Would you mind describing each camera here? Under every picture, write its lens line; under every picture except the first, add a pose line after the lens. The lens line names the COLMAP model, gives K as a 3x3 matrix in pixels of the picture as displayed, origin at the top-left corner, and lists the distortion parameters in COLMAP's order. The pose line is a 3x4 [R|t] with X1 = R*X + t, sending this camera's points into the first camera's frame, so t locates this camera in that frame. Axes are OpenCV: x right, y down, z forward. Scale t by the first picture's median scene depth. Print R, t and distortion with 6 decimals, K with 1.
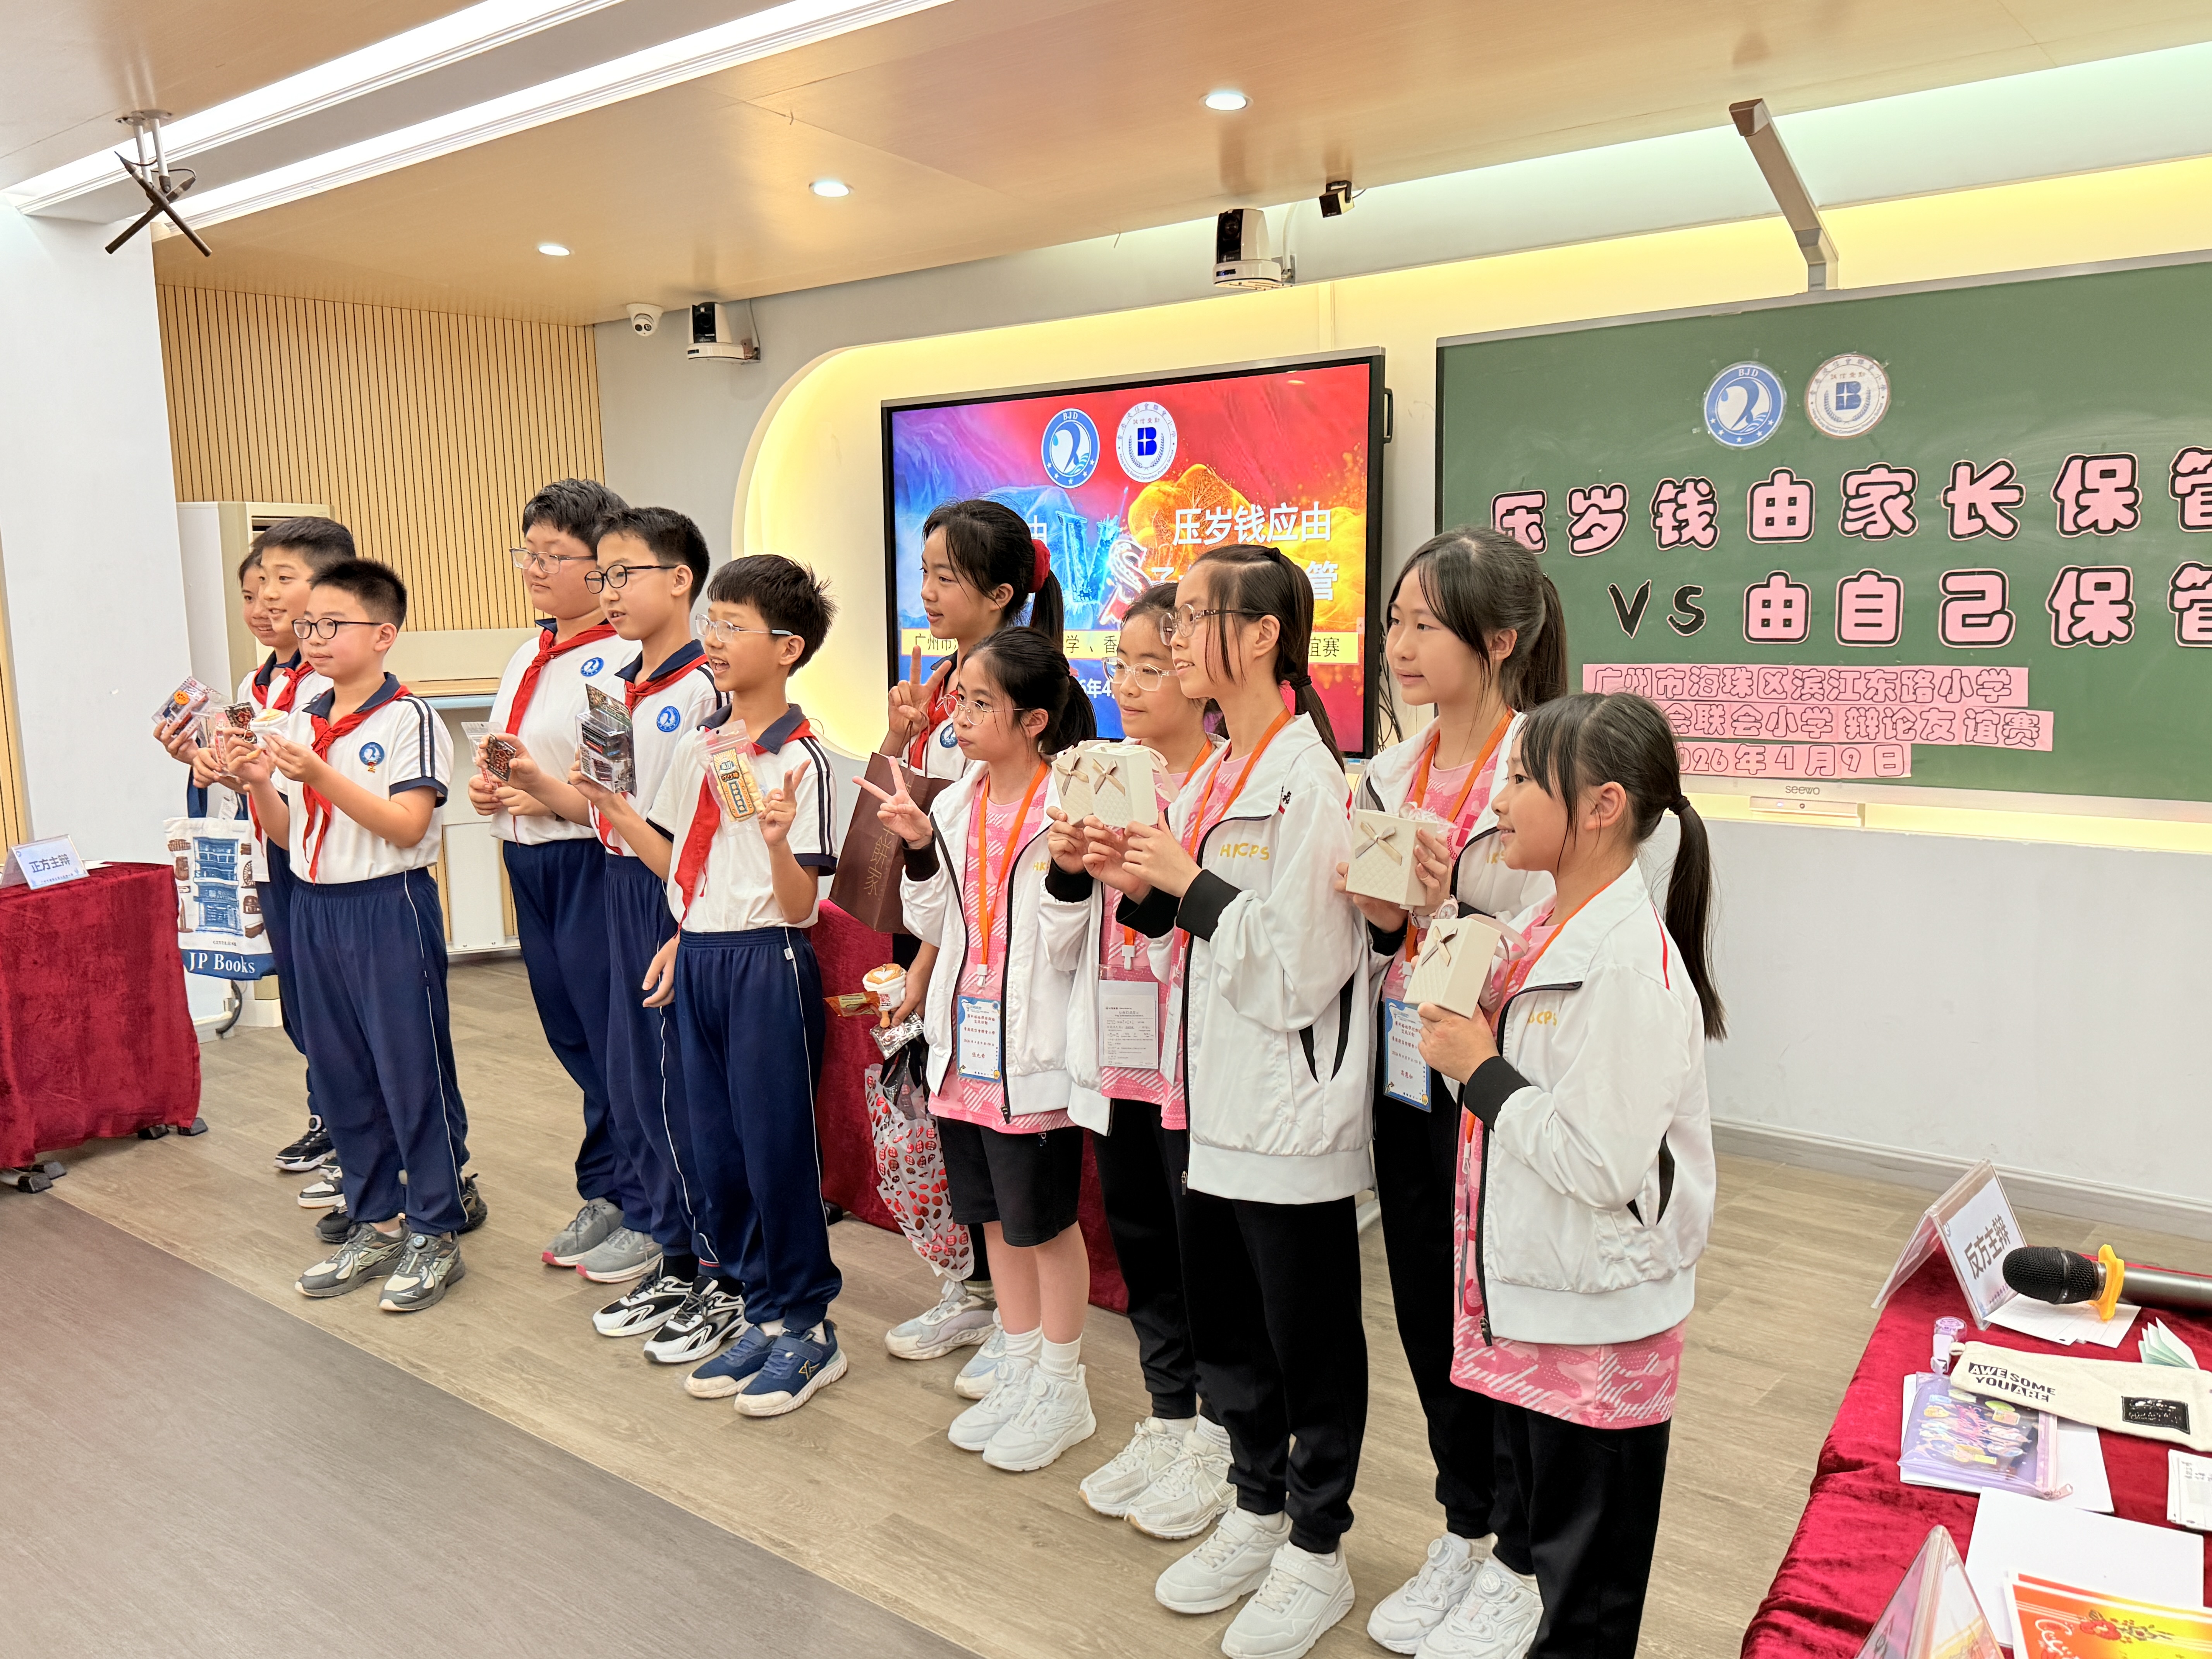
lens RADIAL K [[1815.7, 0, 1117.8], [0, 1815.7, 824.4], [0, 0, 1]] dist [0.169799, -0.415255]
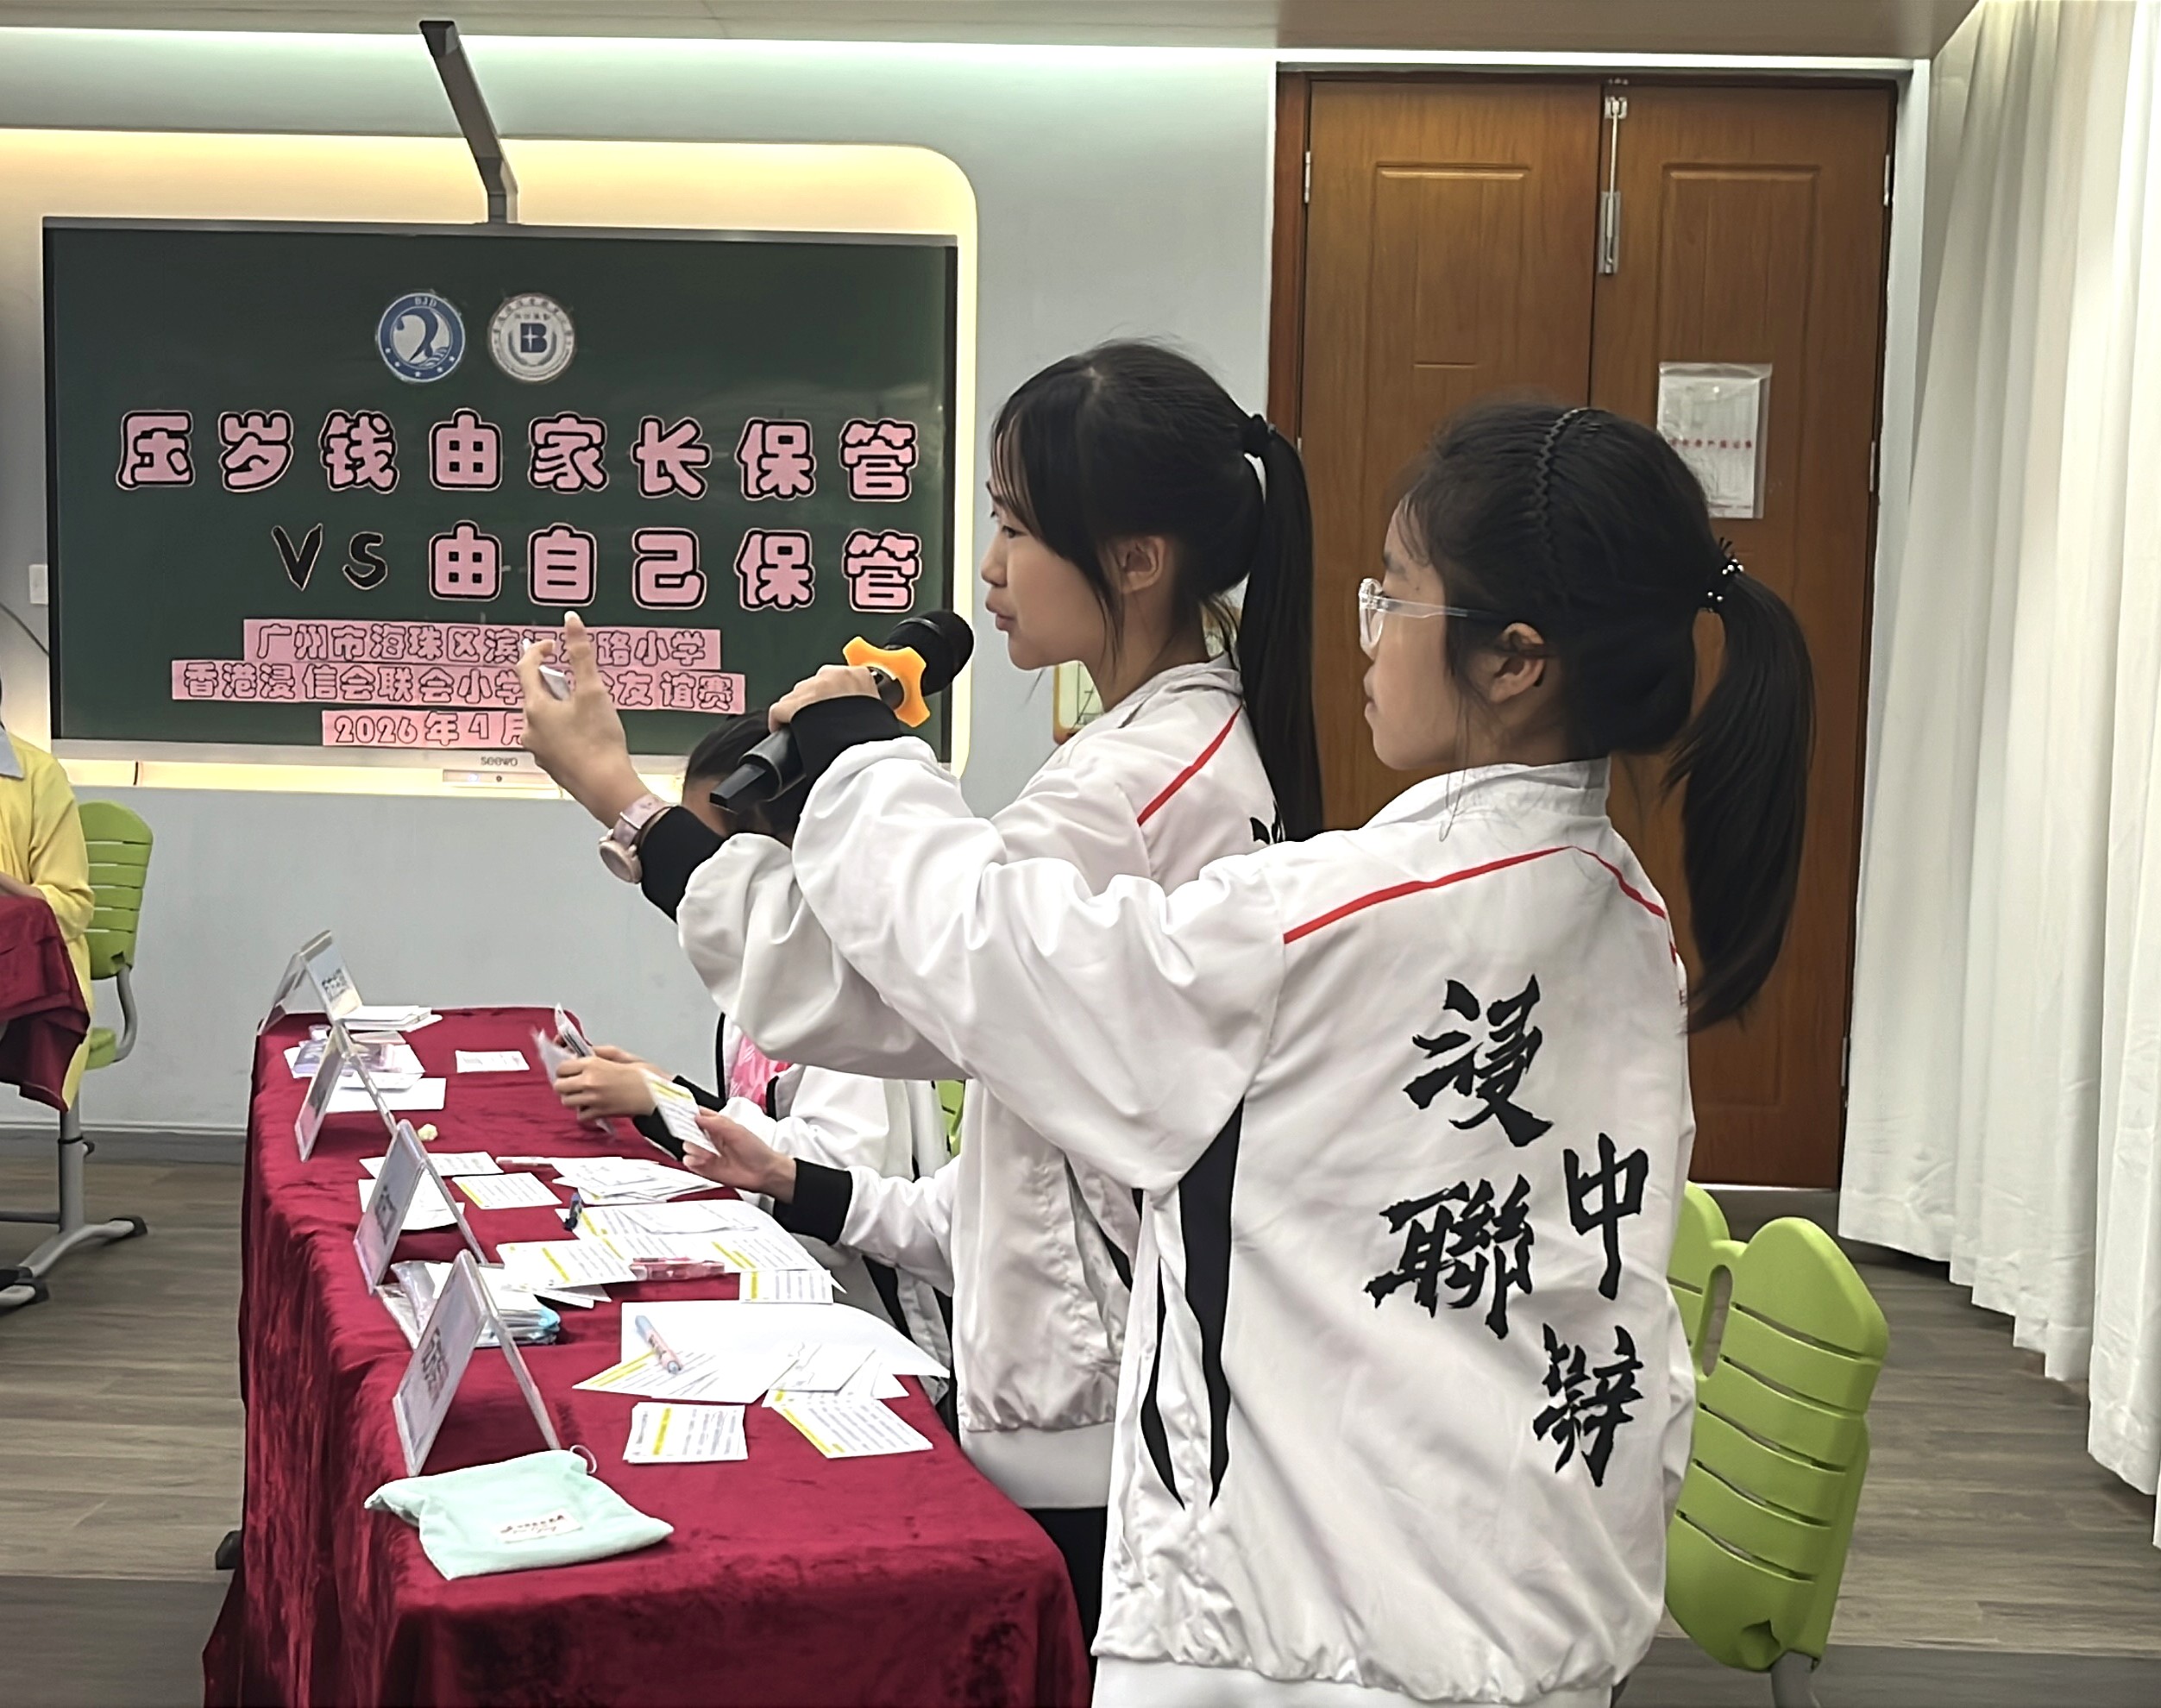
lens RADIAL K [[3028.1, 0, 1163.2], [0, 3028.1, 875.8], [0, 0, 1]] dist [0.149017, -0.556215]
pose [[0.802130, -0.017620, 0.596890, -0.269190], [0.040000, 0.998905, -0.024266, 0.088406], [-0.595809, 0.043340, 0.801956, -0.409253]]
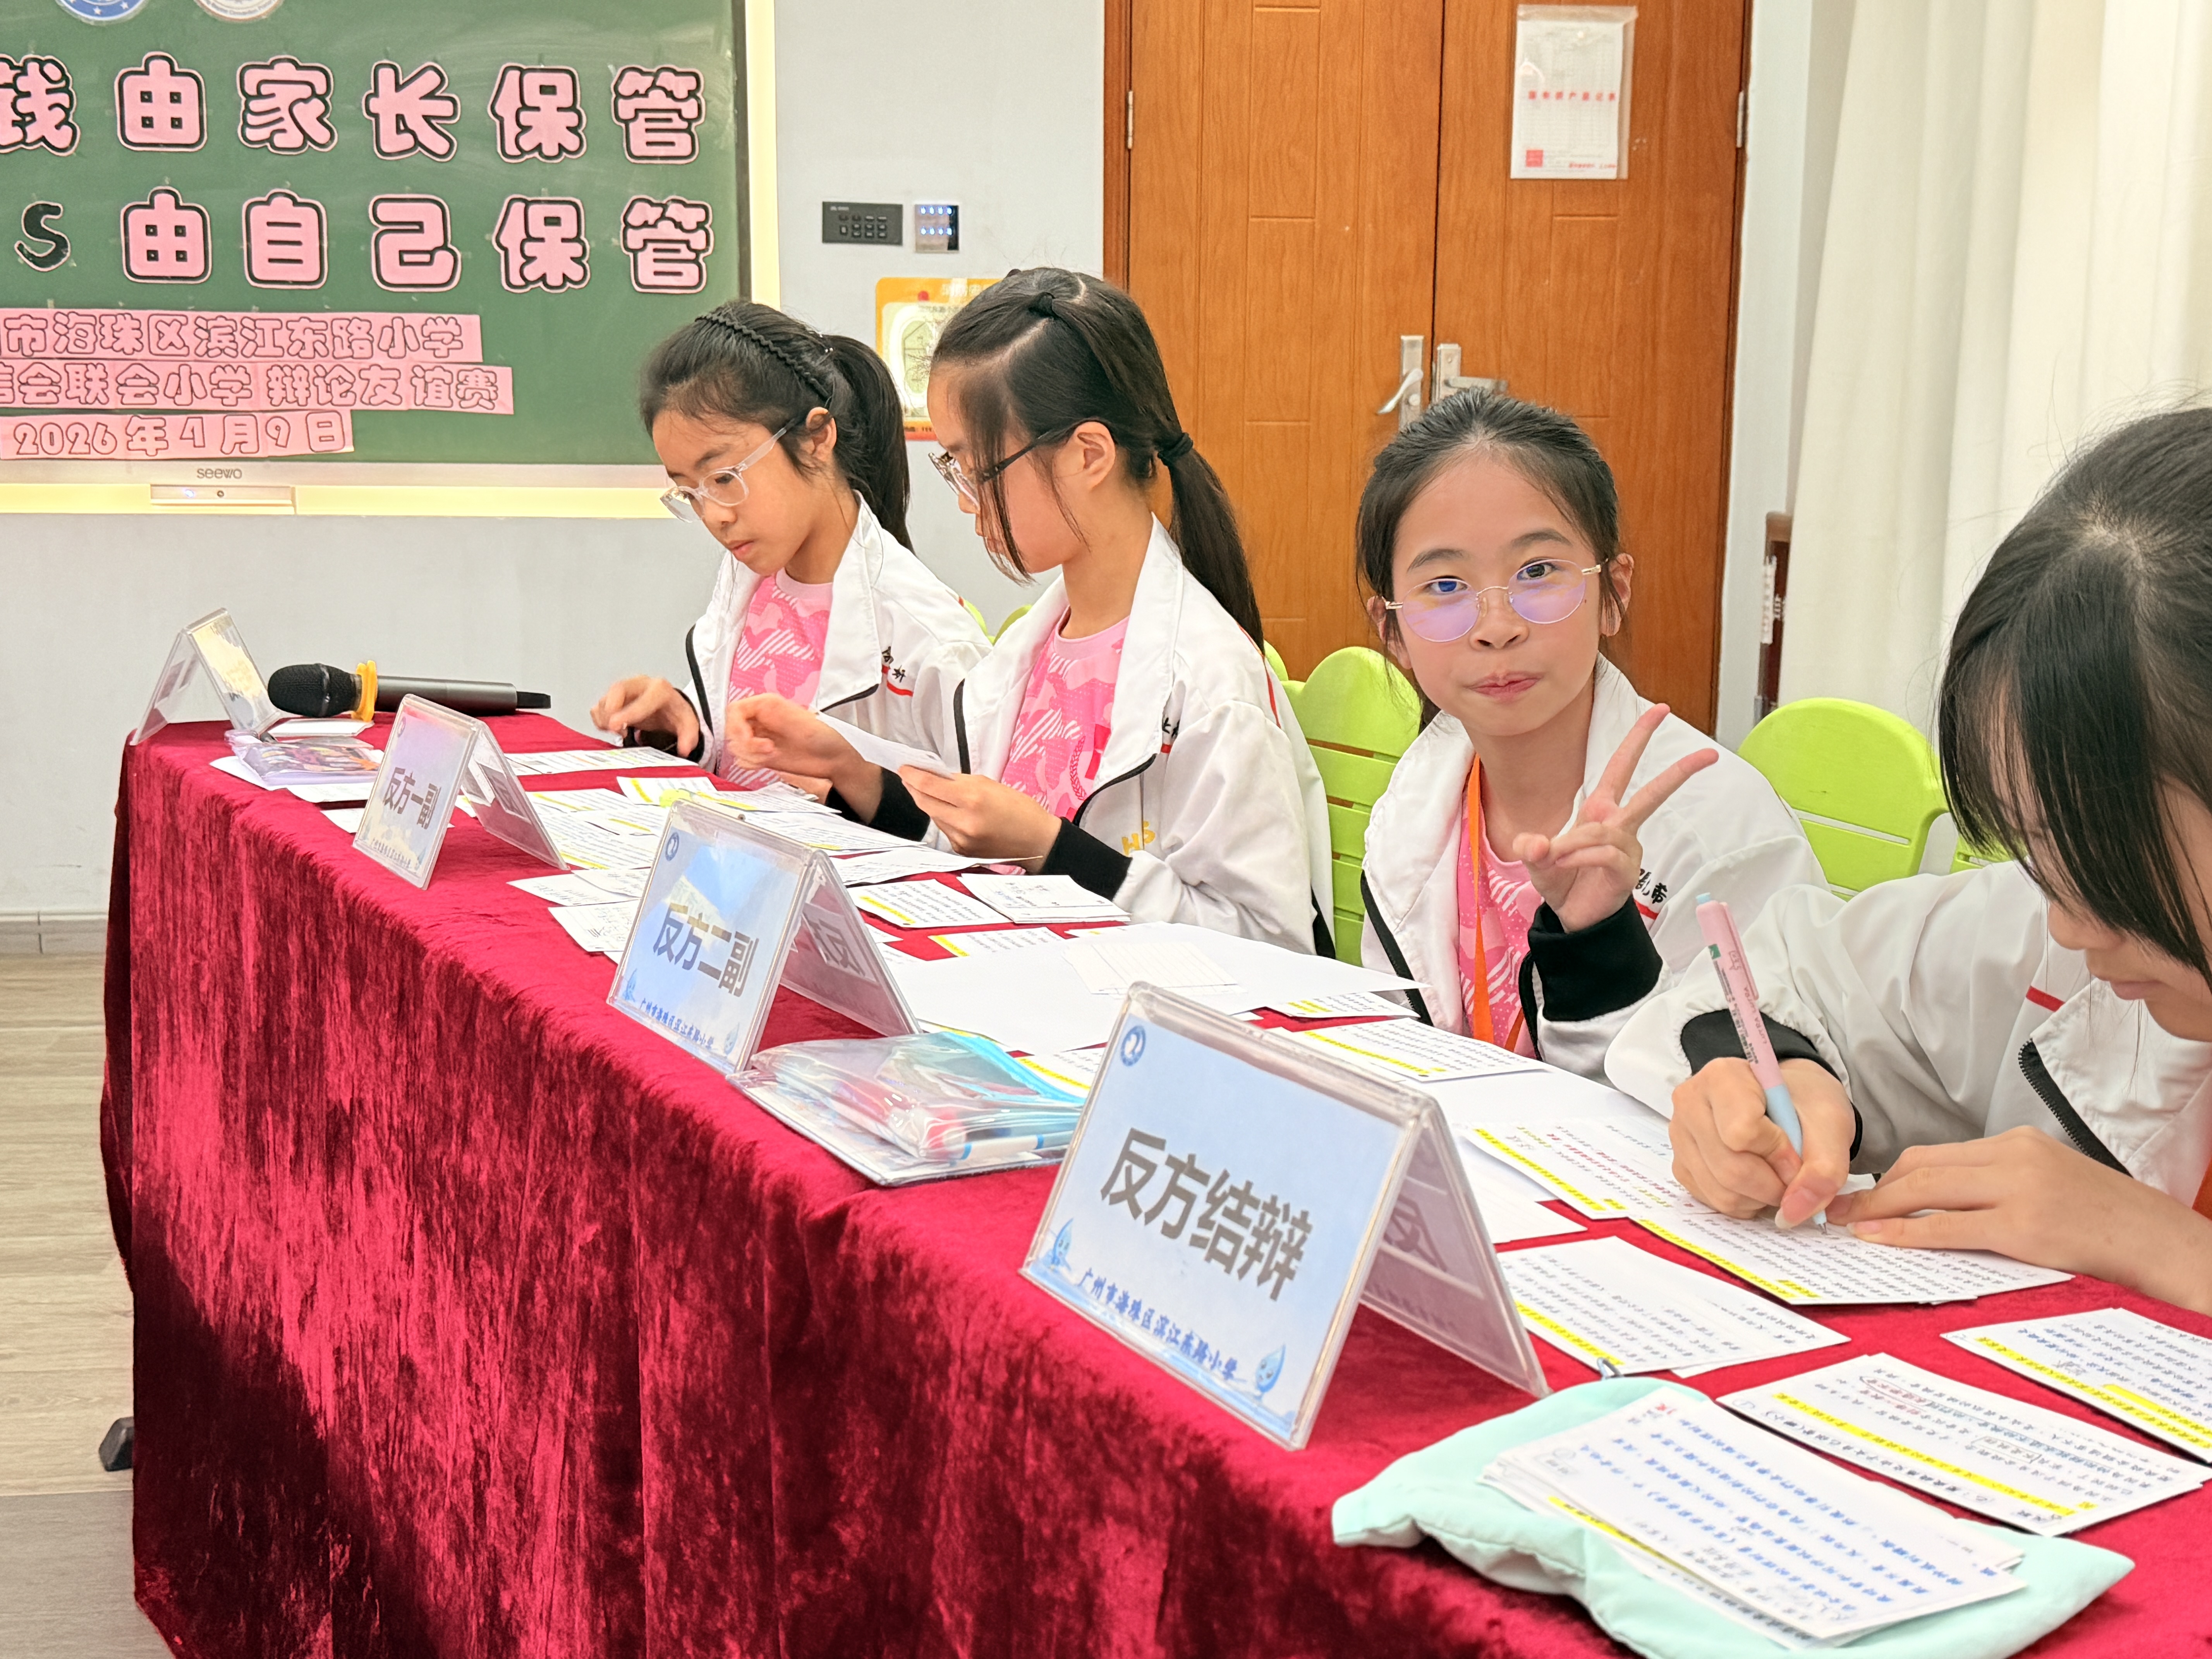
lens RADIAL K [[2717.3, 0, 1106.0], [0, 2717.3, 829.5], [0, 0, 1]] dist [0.211636, -0.530410]
pose [[0.687322, -0.085714, 0.721278, -0.232789], [0.077843, 0.995986, 0.044182, 0.110306], [-0.722170, 0.025779, 0.691236, -0.084064]]
